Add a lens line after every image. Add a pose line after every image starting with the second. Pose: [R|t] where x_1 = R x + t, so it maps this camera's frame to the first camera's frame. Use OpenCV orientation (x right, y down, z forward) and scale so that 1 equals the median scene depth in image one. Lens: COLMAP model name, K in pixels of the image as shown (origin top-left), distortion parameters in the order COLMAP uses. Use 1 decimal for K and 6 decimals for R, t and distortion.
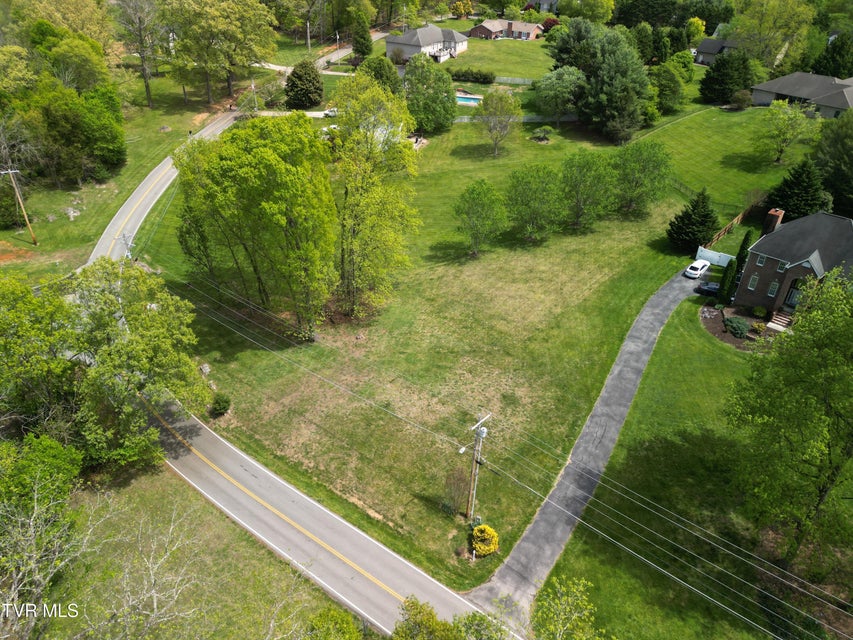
lens RADIAL K [[596.2, 0, 422.5], [0, 596.2, 327.2], [0, 0, 1]] dist [0.068444, -0.062210]
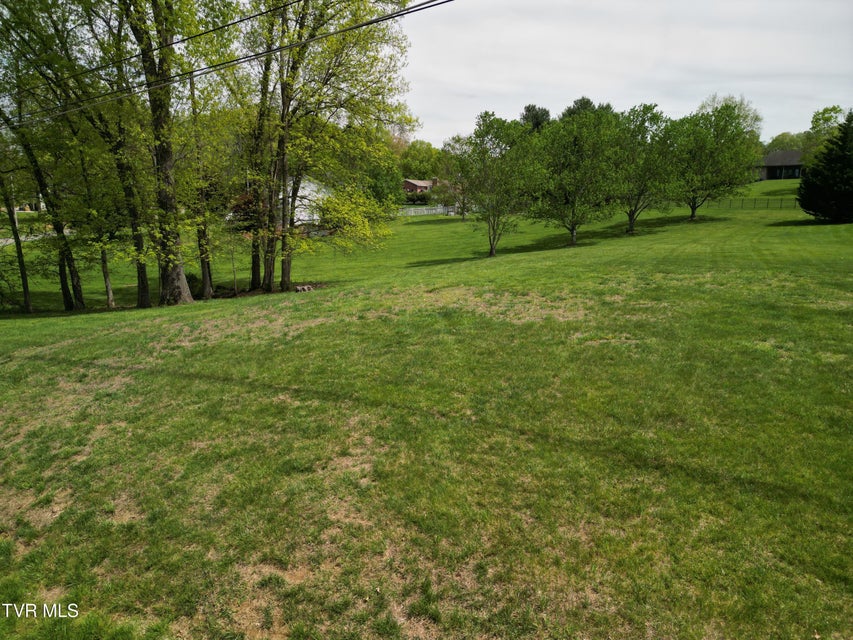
lens RADIAL K [[596.2, 0, 423.9], [0, 596.2, 321.9], [0, 0, 1]] dist [0.068444, -0.062210]
pose [[0.986024, -0.032348, 0.163433, -0.089613], [0.094154, 0.917492, -0.386450, 0.187688], [-0.137447, 0.396437, 0.907715, 0.626744]]
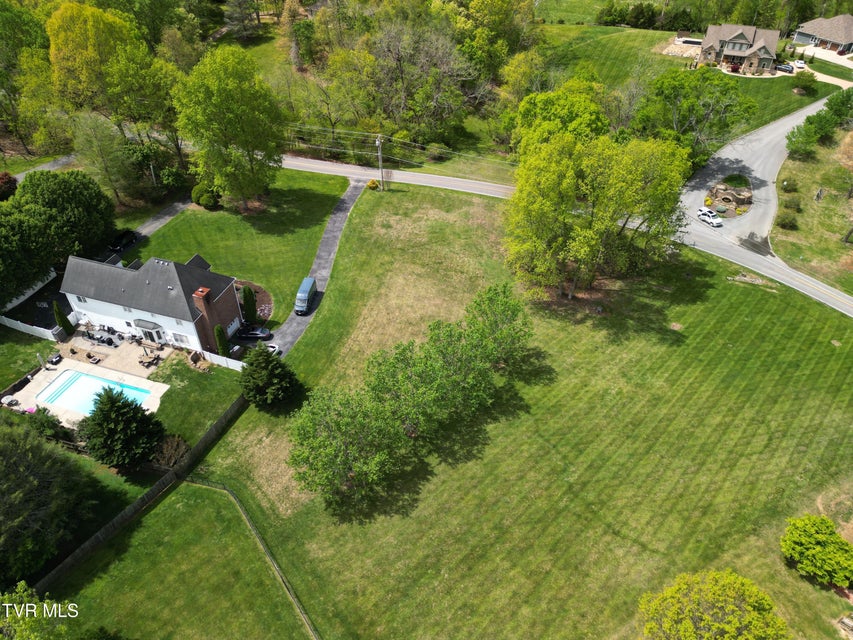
lens RADIAL K [[596.2, 0, 428.9], [0, 596.2, 324.4], [0, 0, 1]] dist [0.068444, -0.062210]
pose [[-0.894615, 0.274776, -0.352367, 0.597397], [-0.266620, 0.304564, 0.914415, -1.160261], [0.358578, 0.911997, -0.199206, 1.348860]]
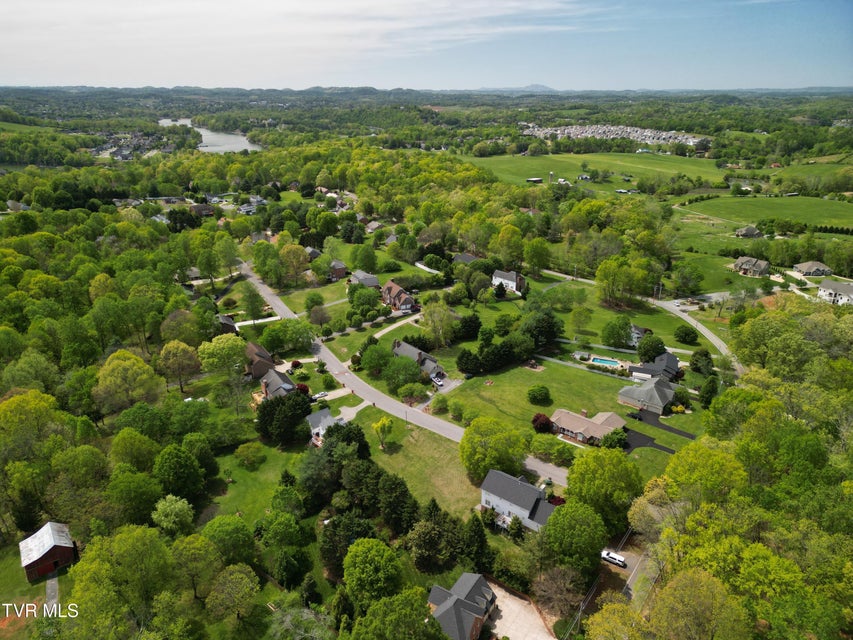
lens RADIAL K [[596.2, 0, 424.8], [0, 596.2, 318.5], [0, 0, 1]] dist [0.068444, -0.062210]
pose [[-0.995228, -0.042853, 0.087660, 0.877391], [0.046495, 0.581558, 0.812175, -3.896396], [-0.085784, 0.812375, -0.576791, 4.049892]]
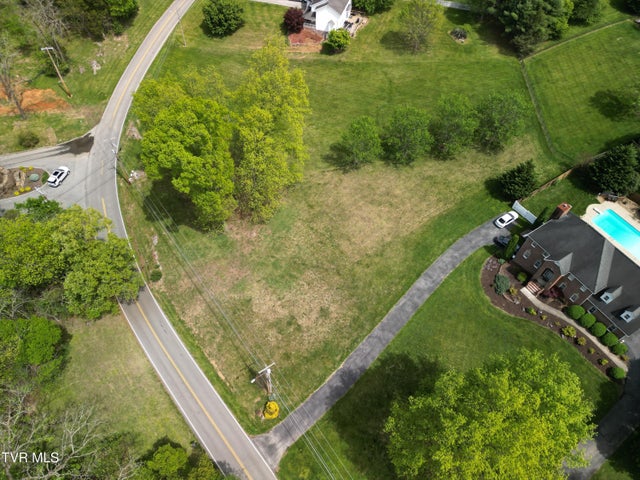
lens RADIAL K [[447.4, 0, 316.8], [0, 447.4, 242.6], [0, 0, 1]] dist [0.068444, -0.062210]
pose [[0.973440, 0.193065, -0.123045, 0.194011], [-0.136138, 0.920247, 0.366894, -0.394646], [0.184066, -0.340399, 0.922089, -0.030390]]
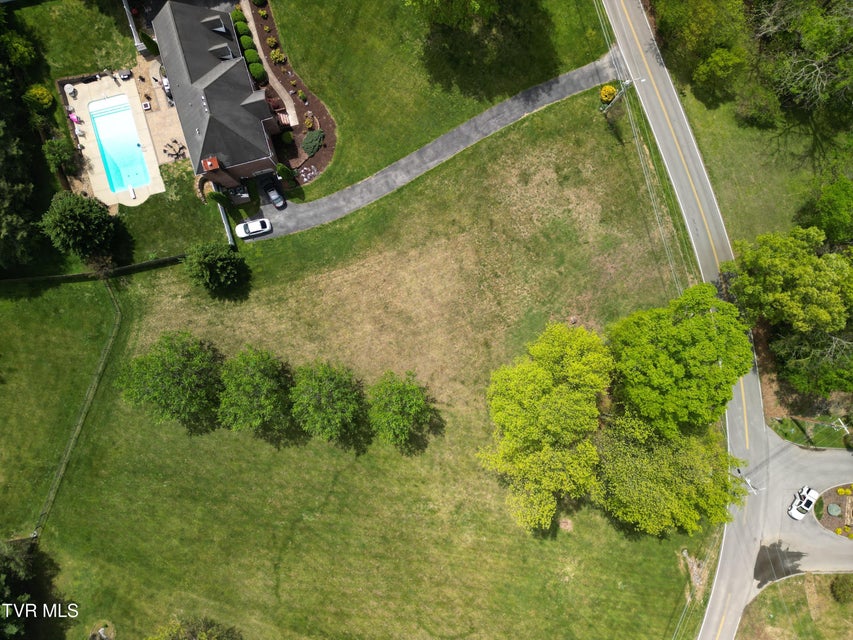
lens RADIAL K [[596.2, 0, 426.3], [0, 596.2, 324.8], [0, 0, 1]] dist [0.068444, -0.062210]
pose [[-0.857925, -0.512402, -0.037529, 0.179453], [0.253189, -0.485218, 0.836934, -1.024622], [-0.447056, 0.708525, 0.546015, 0.478208]]
